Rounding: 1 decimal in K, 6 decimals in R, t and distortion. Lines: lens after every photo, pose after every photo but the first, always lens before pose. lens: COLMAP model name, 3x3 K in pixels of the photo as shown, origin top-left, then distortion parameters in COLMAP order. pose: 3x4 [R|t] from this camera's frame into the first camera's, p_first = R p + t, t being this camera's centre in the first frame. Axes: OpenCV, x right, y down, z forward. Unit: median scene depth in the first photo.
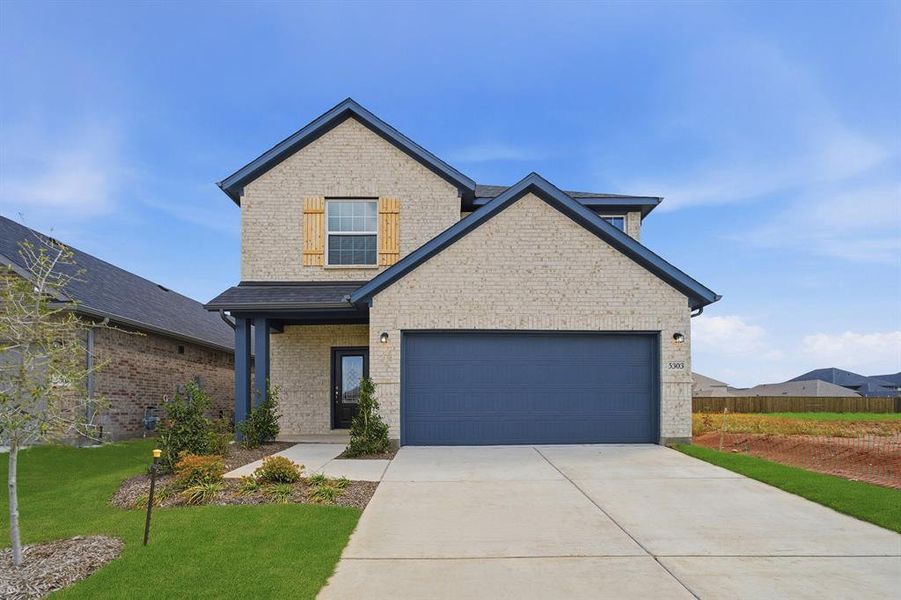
lens RADIAL K [[400.3, 0, 452.7], [0, 400.3, 402.5], [0, 0, 1]] dist [-0.000602, 0.000255]
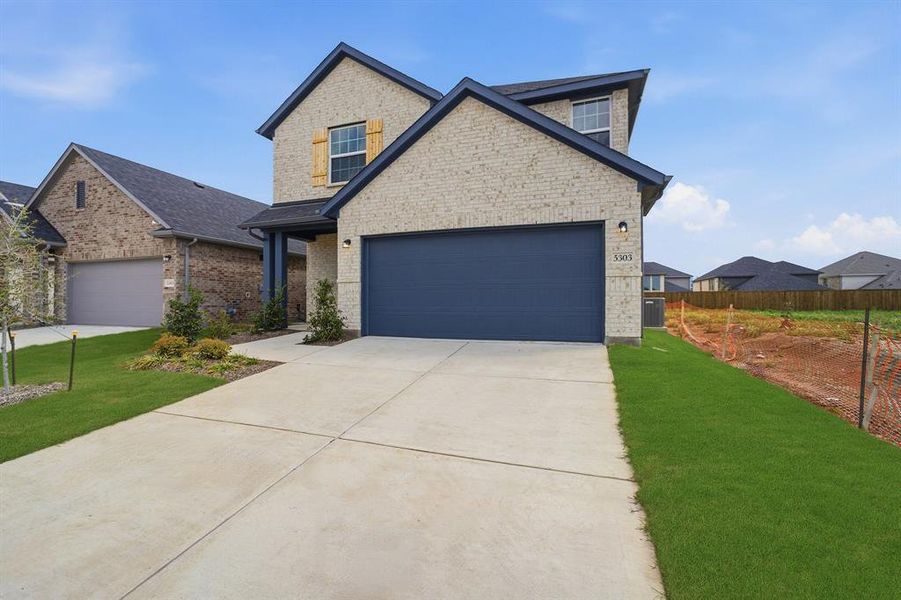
lens RADIAL K [[389.7, 0, 447.6], [0, 389.7, 294.9], [0, 0, 1]] dist [-0.003080, -0.000004]
pose [[0.935626, -0.003506, -0.352975, 0.494968], [0.002219, 0.999989, -0.004052, -0.004923], [0.352985, 0.003008, 0.935624, 0.037256]]
